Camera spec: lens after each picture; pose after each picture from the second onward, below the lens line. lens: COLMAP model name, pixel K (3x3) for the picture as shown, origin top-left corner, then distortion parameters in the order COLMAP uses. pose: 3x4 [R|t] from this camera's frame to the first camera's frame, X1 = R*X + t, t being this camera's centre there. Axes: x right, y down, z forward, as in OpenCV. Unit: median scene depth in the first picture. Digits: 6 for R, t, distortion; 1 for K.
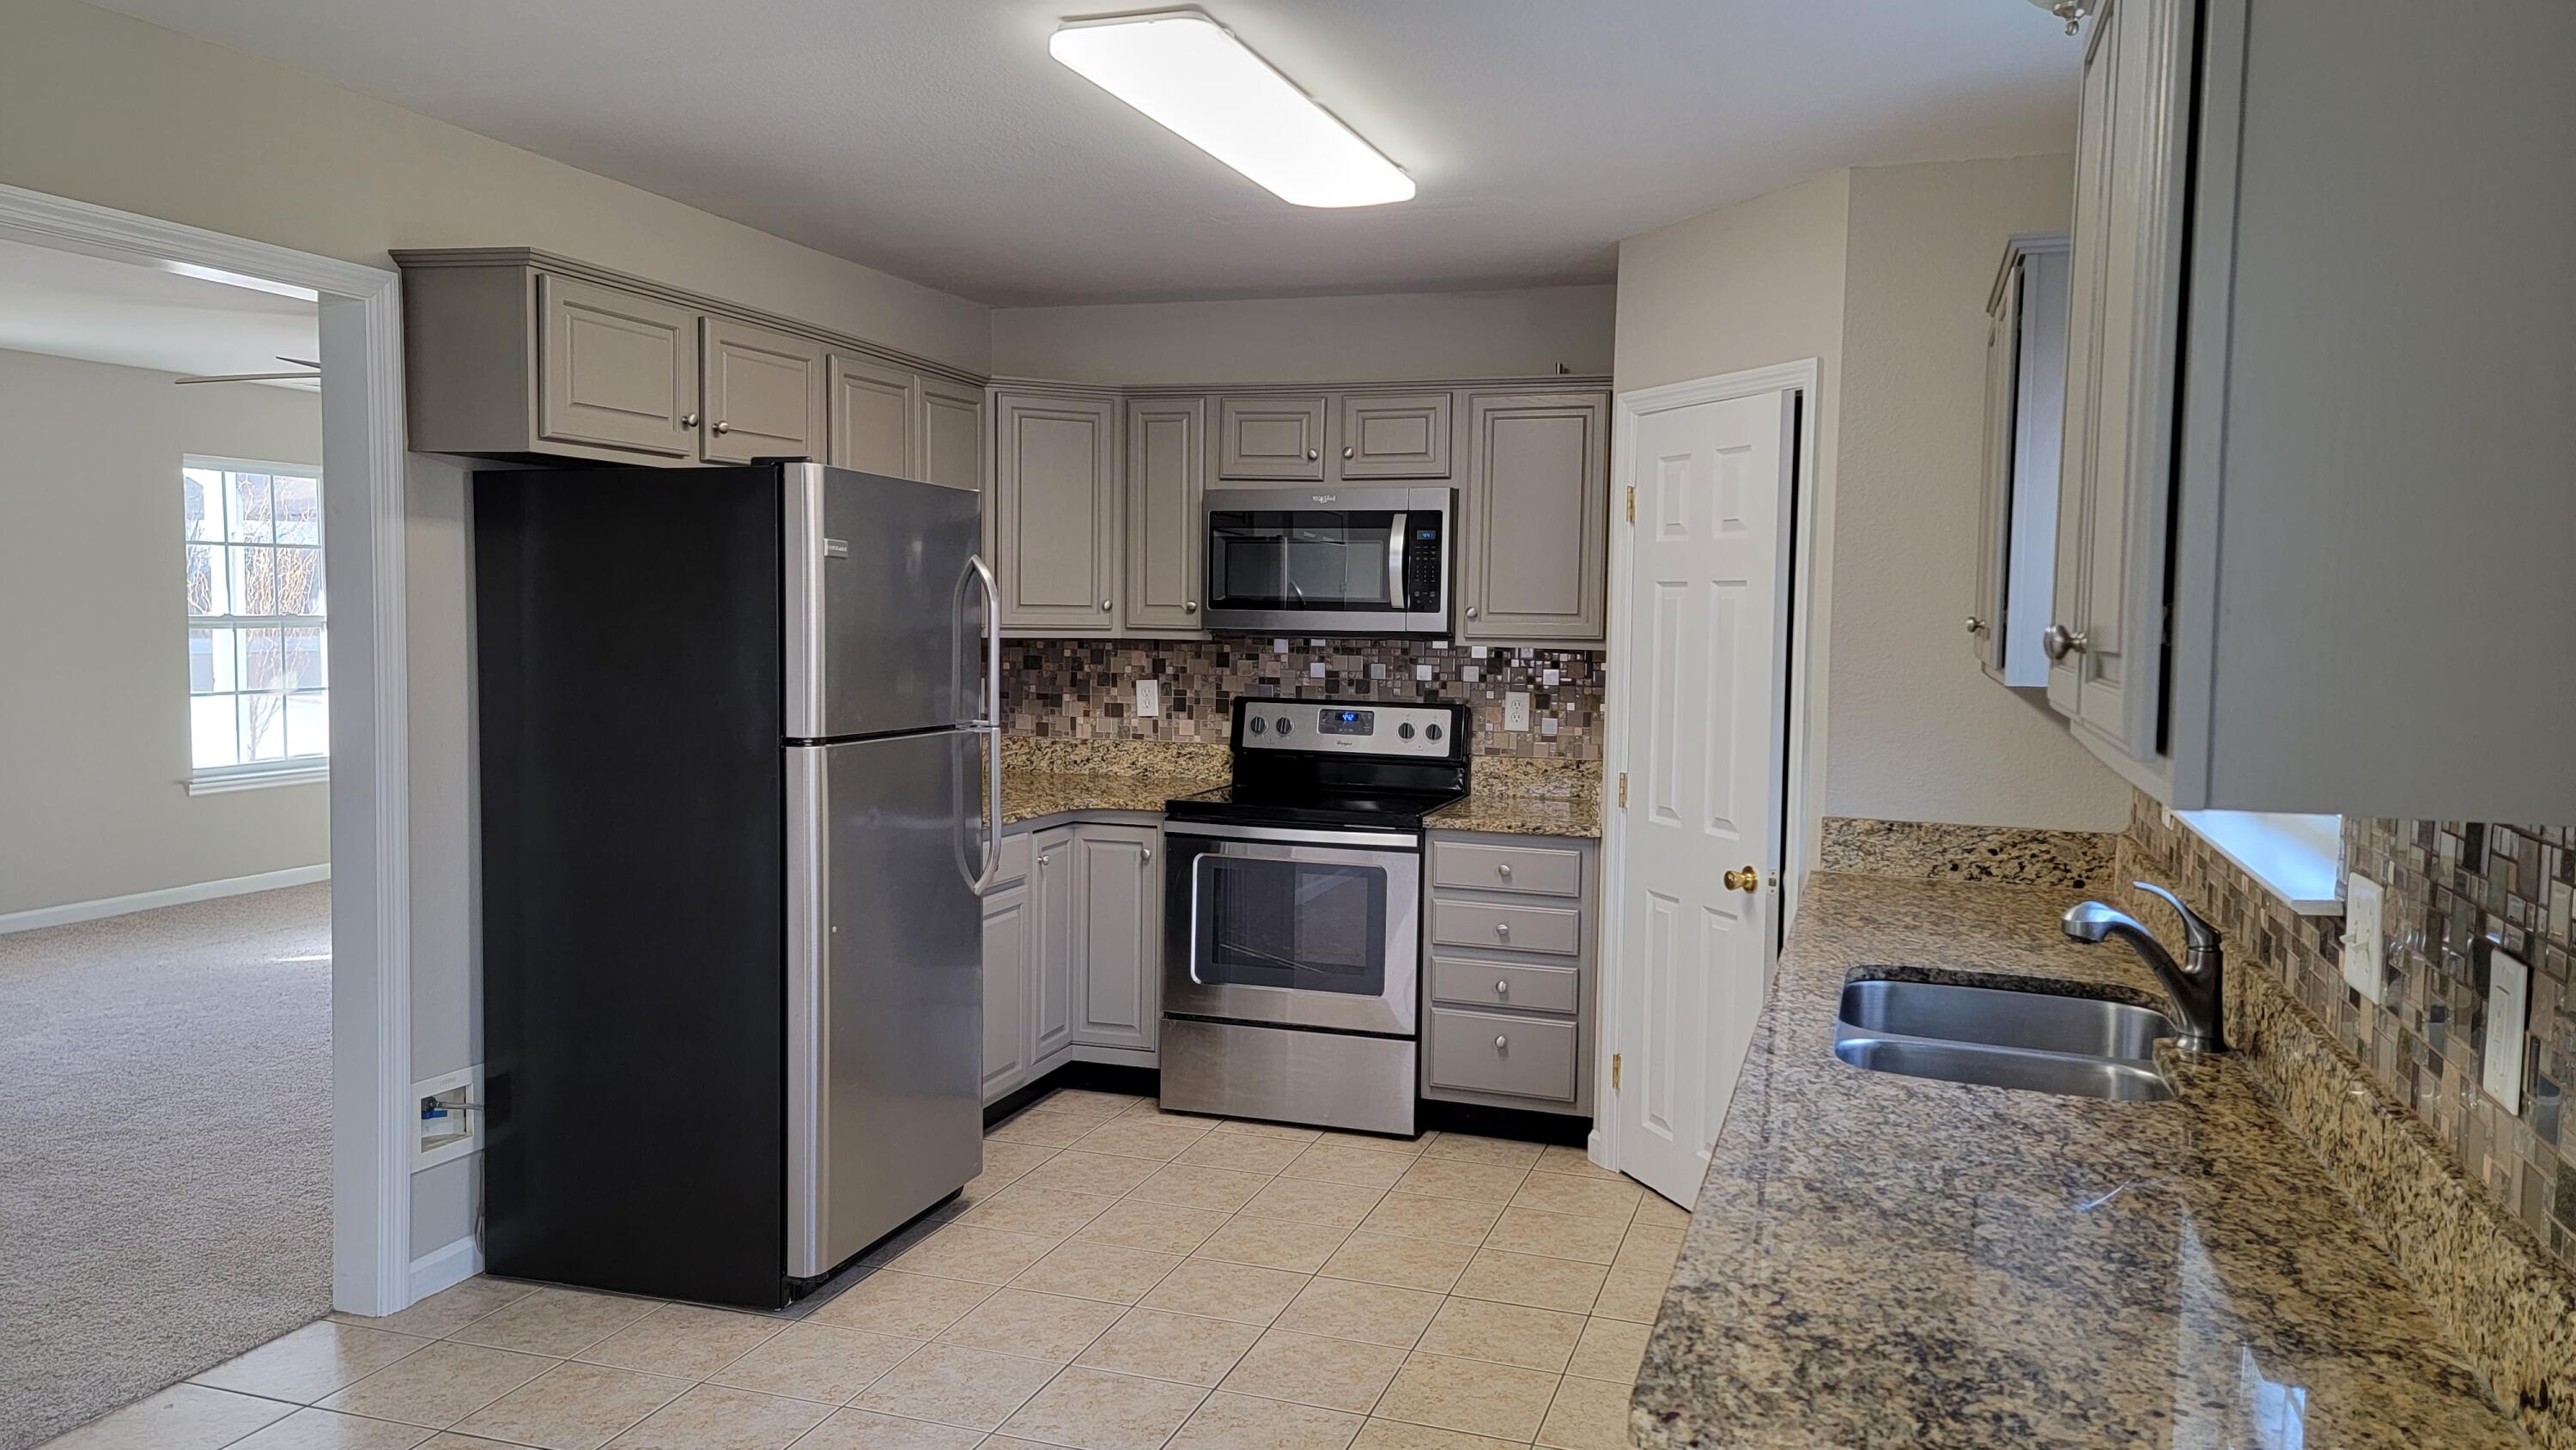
lens RADIAL K [[1752.9, 0, 1291.0], [0, 1752.9, 720.9], [0, 0, 1]] dist [0.068194, -0.003220]
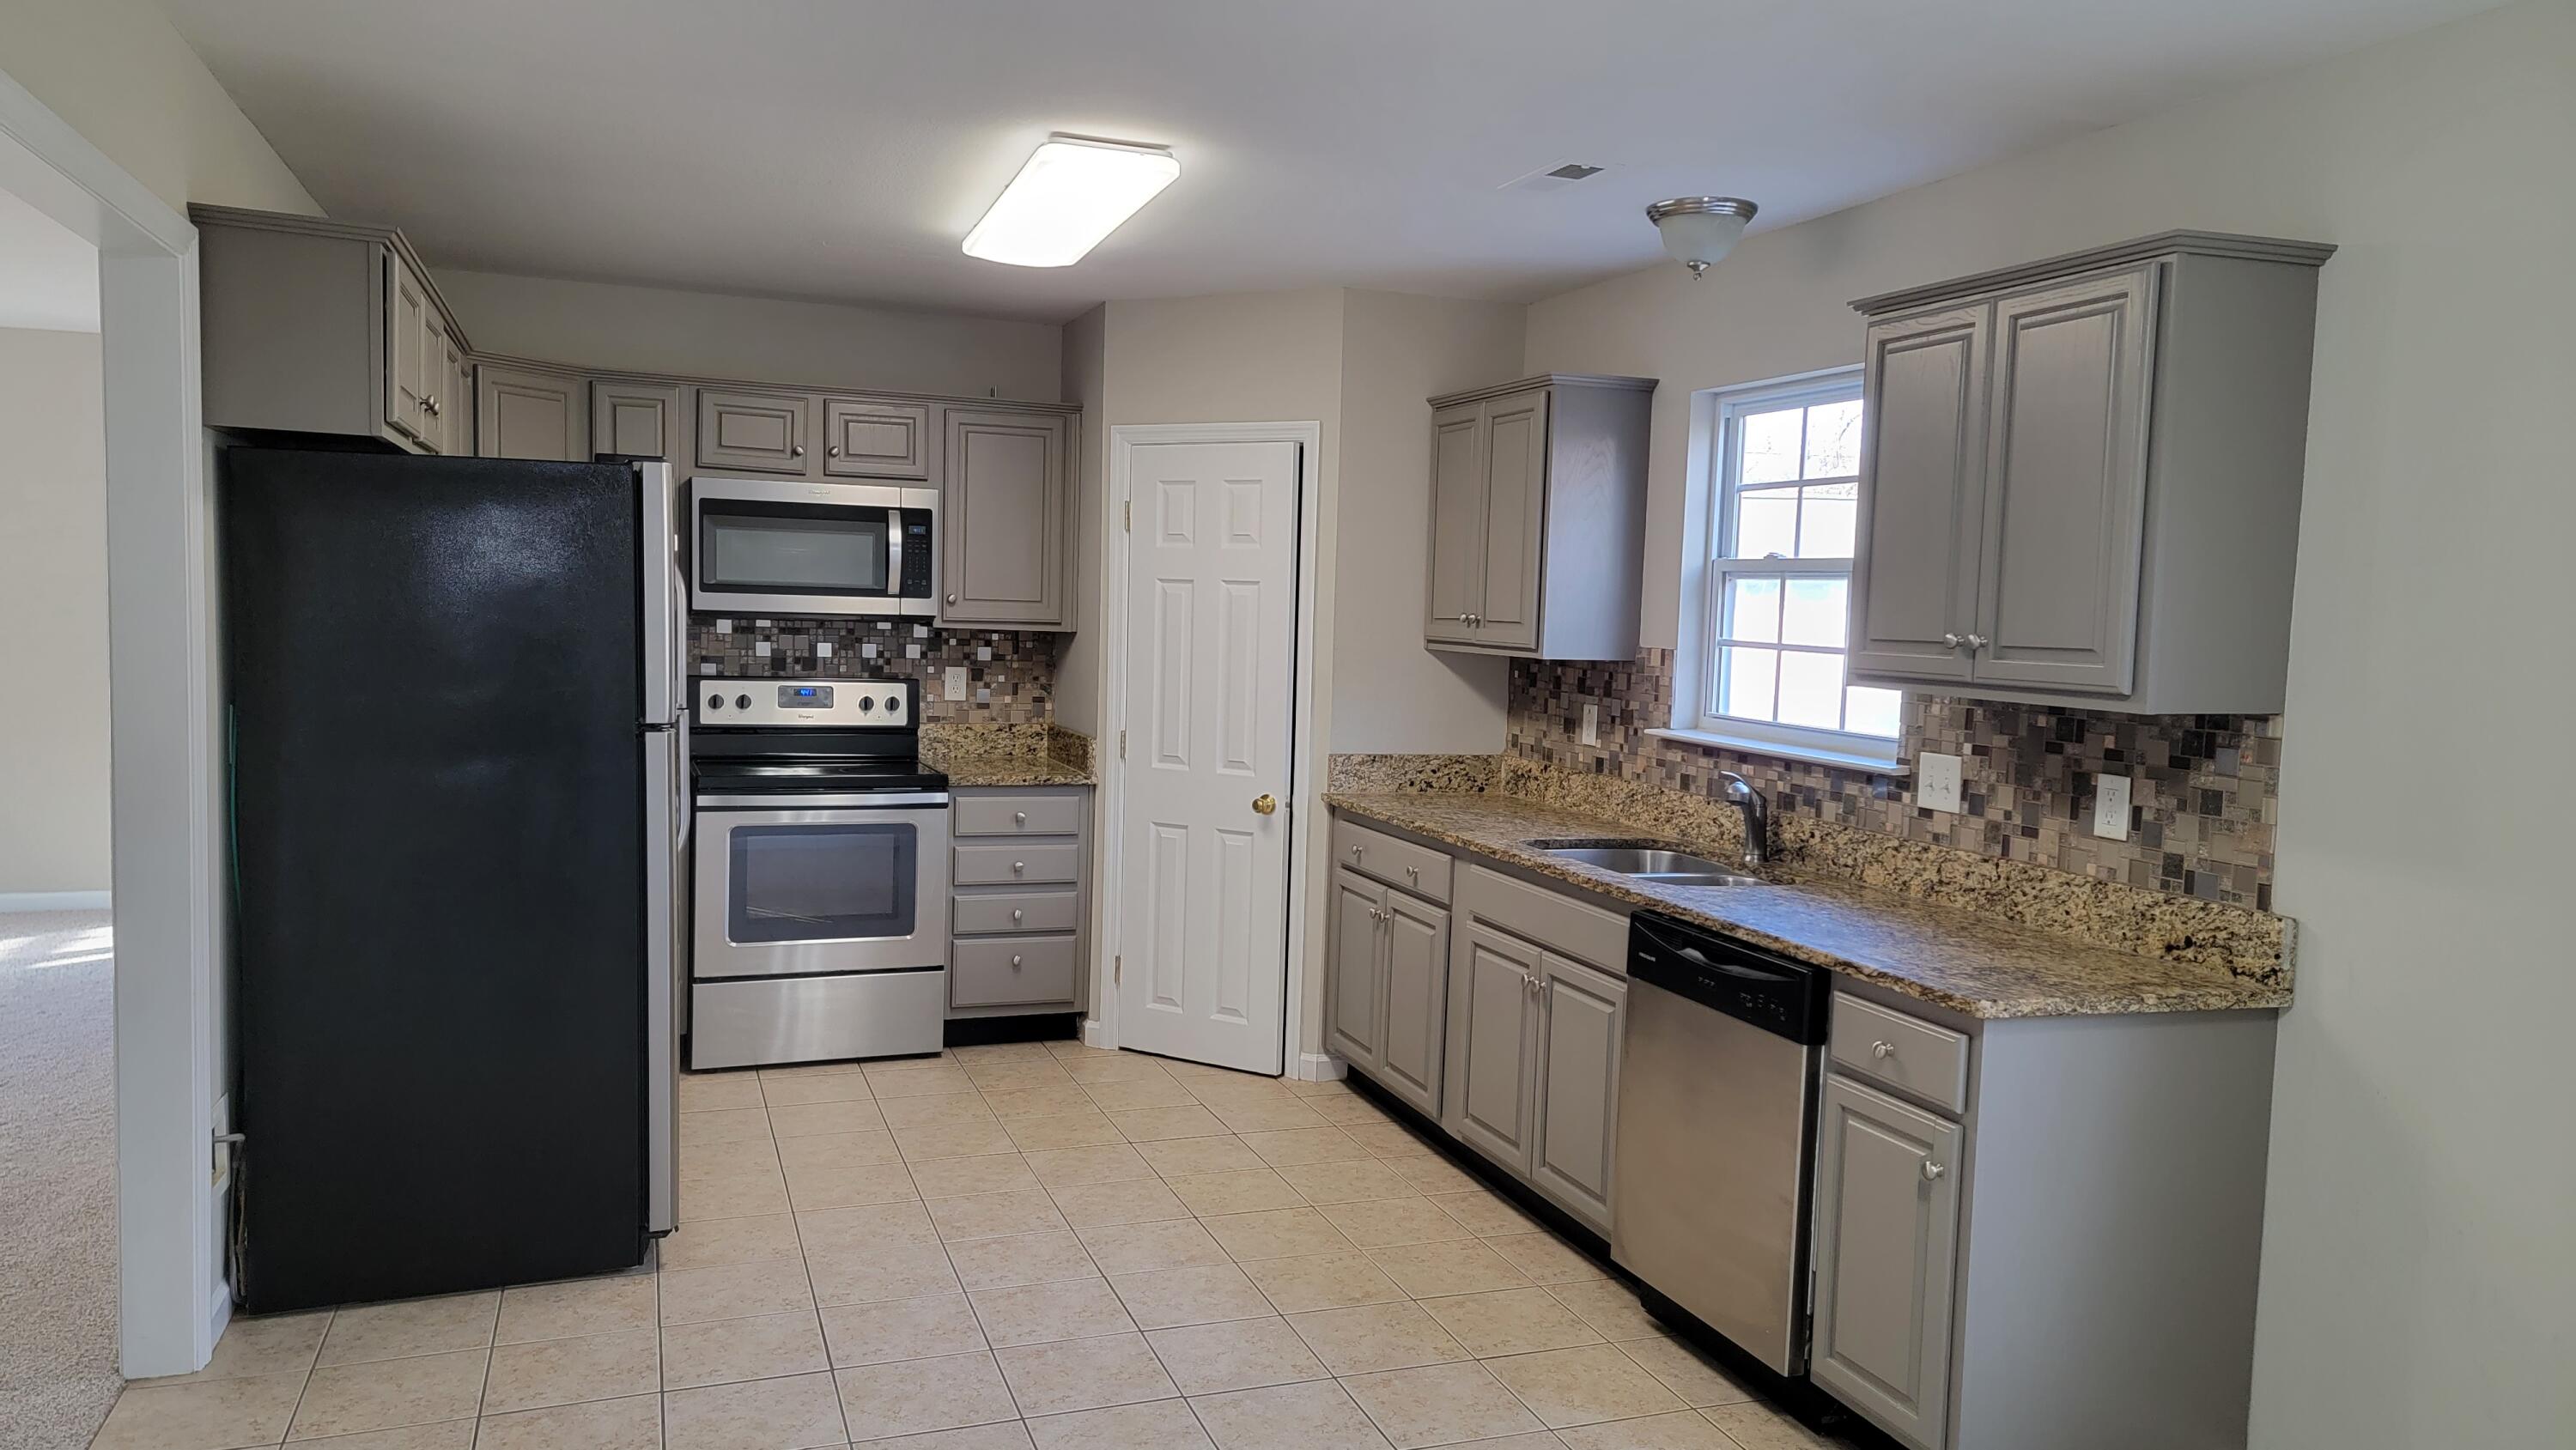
lens RADIAL K [[1752.9, 0, 1280.1], [0, 1752.9, 735.4], [0, 0, 1]] dist [0.068194, -0.003220]
pose [[0.782637, -0.041409, 0.621099, -0.452688], [0.024019, 0.999051, 0.036341, -0.008826], [-0.622015, -0.013524, 0.782889, -0.041370]]
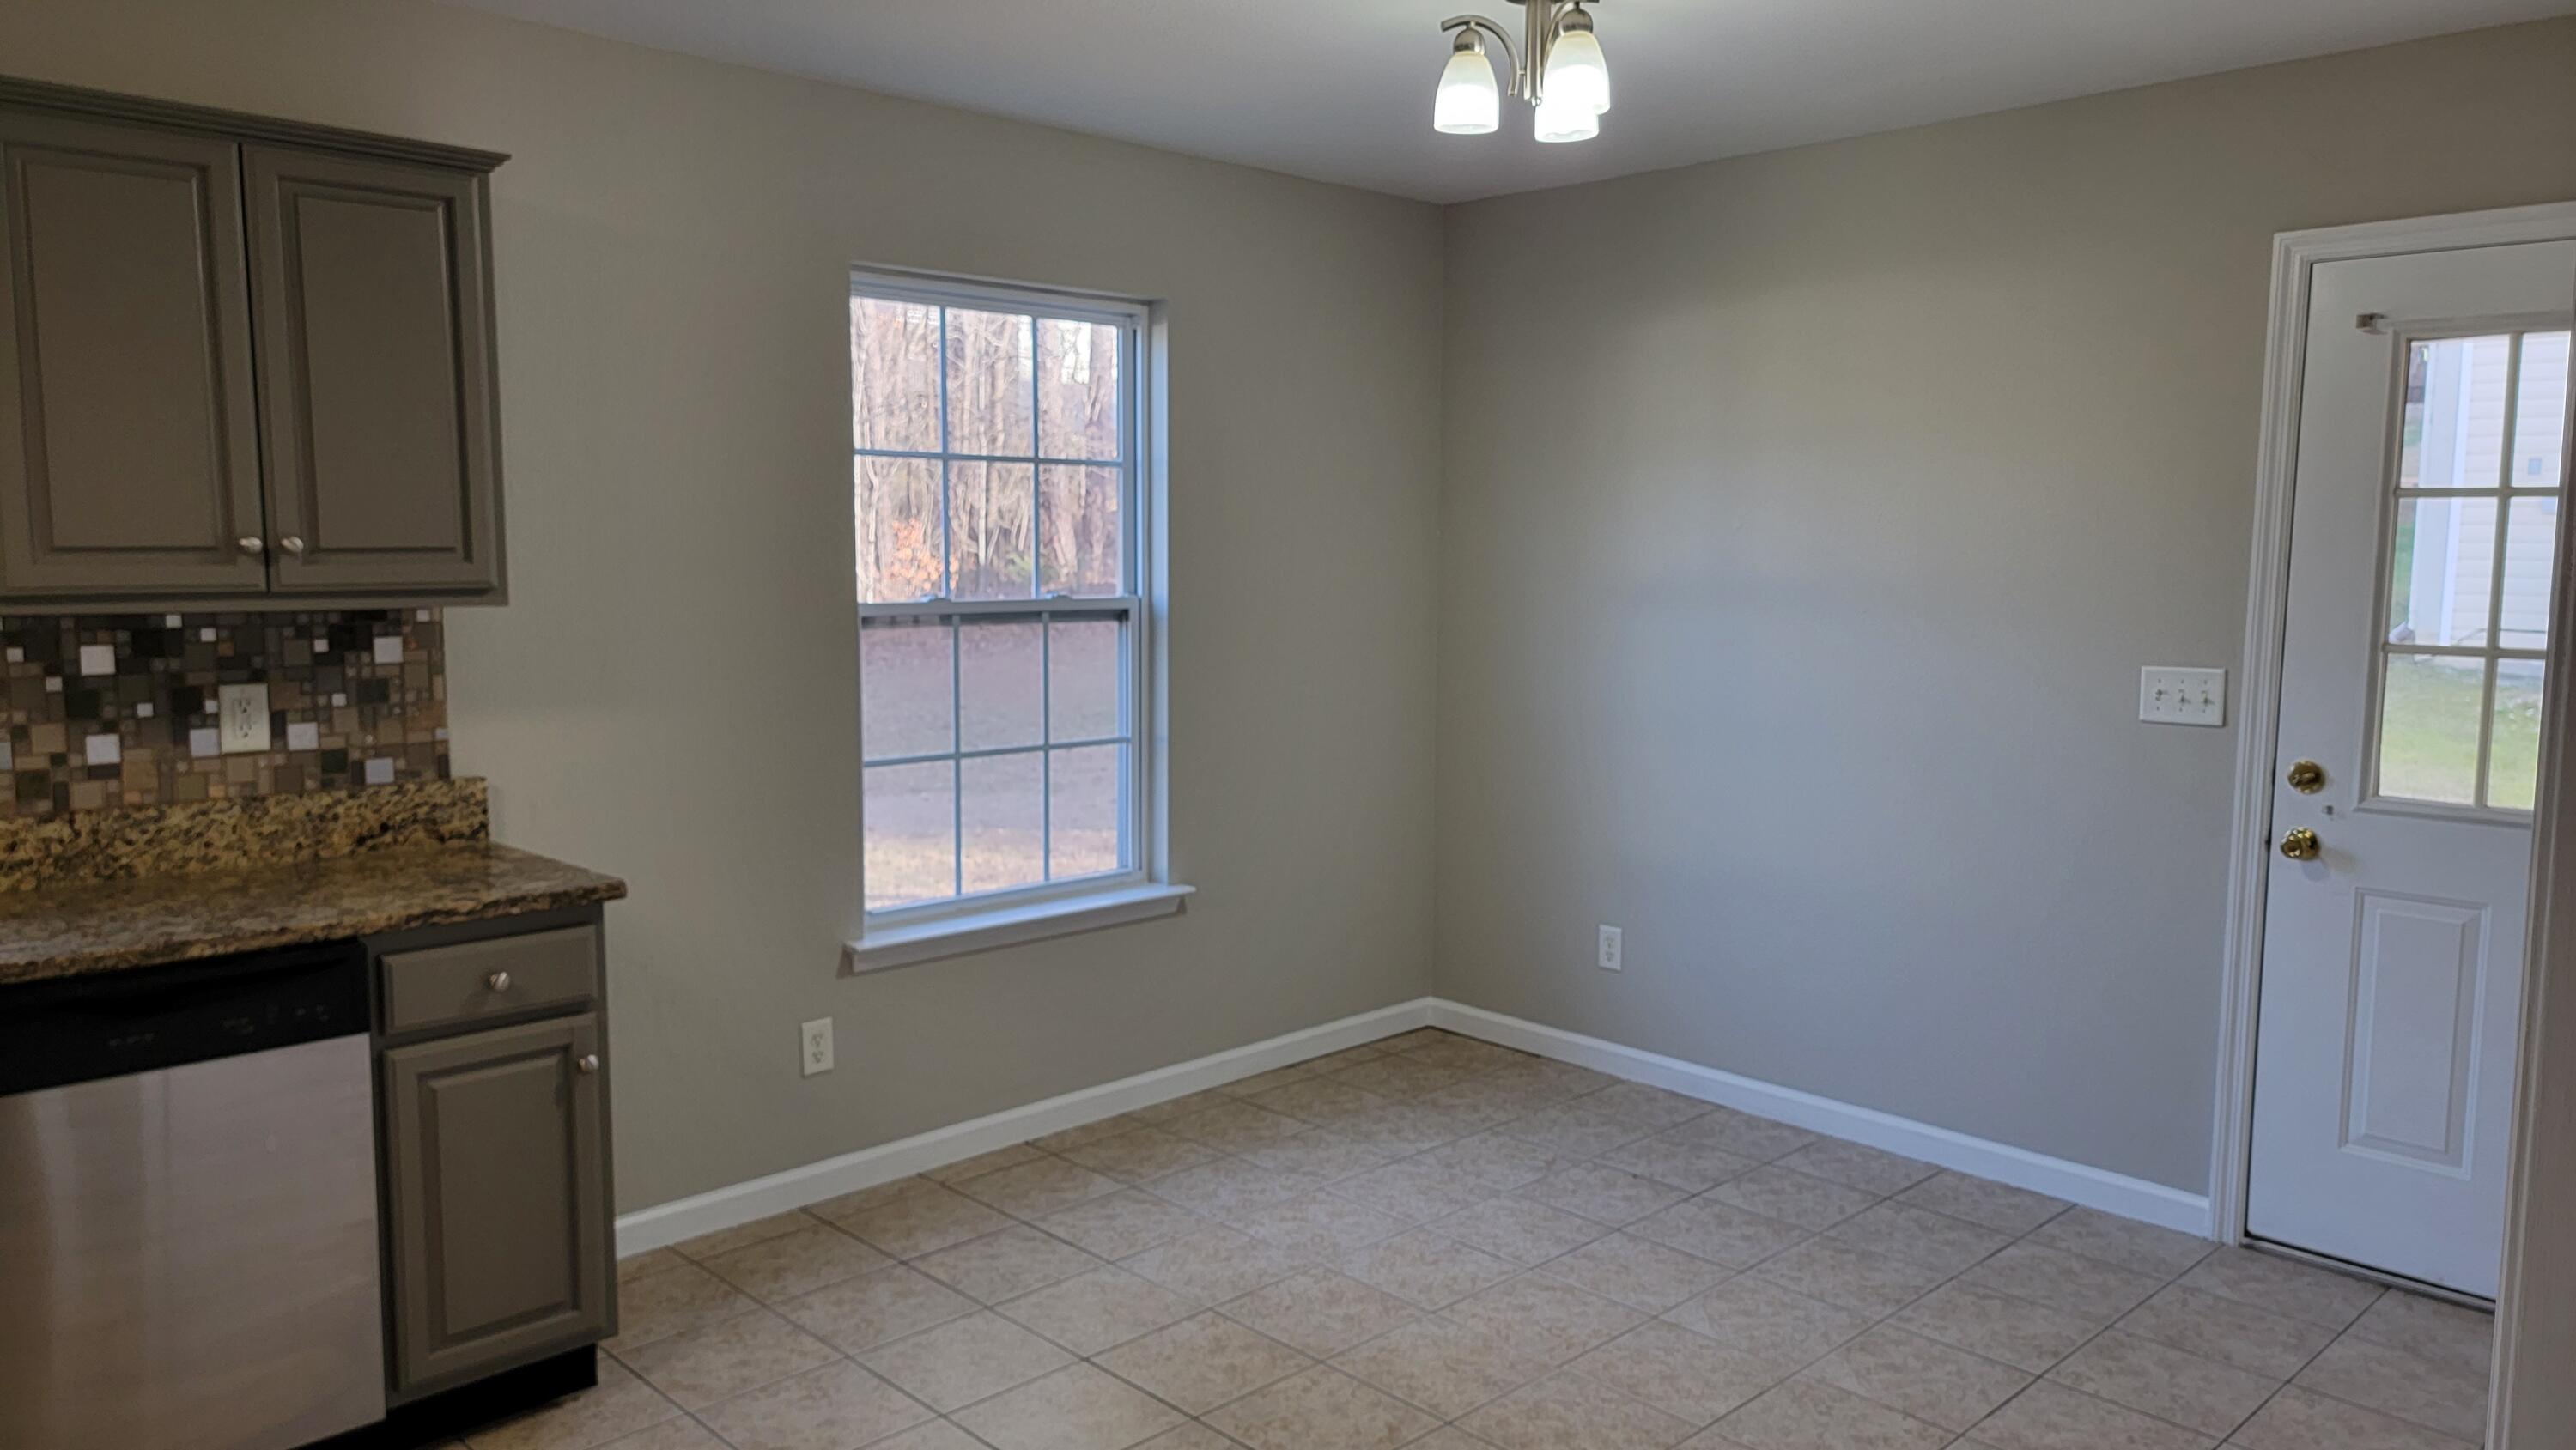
lens RADIAL K [[1752.9, 0, 1274.9], [0, 1752.9, 722.4], [0, 0, 1]] dist [0.068194, -0.003220]
pose [[-0.892355, -0.063129, 0.446897, -0.338447], [0.012917, 0.986192, 0.165104, -0.083890], [-0.451148, 0.153104, -0.879218, 1.358024]]
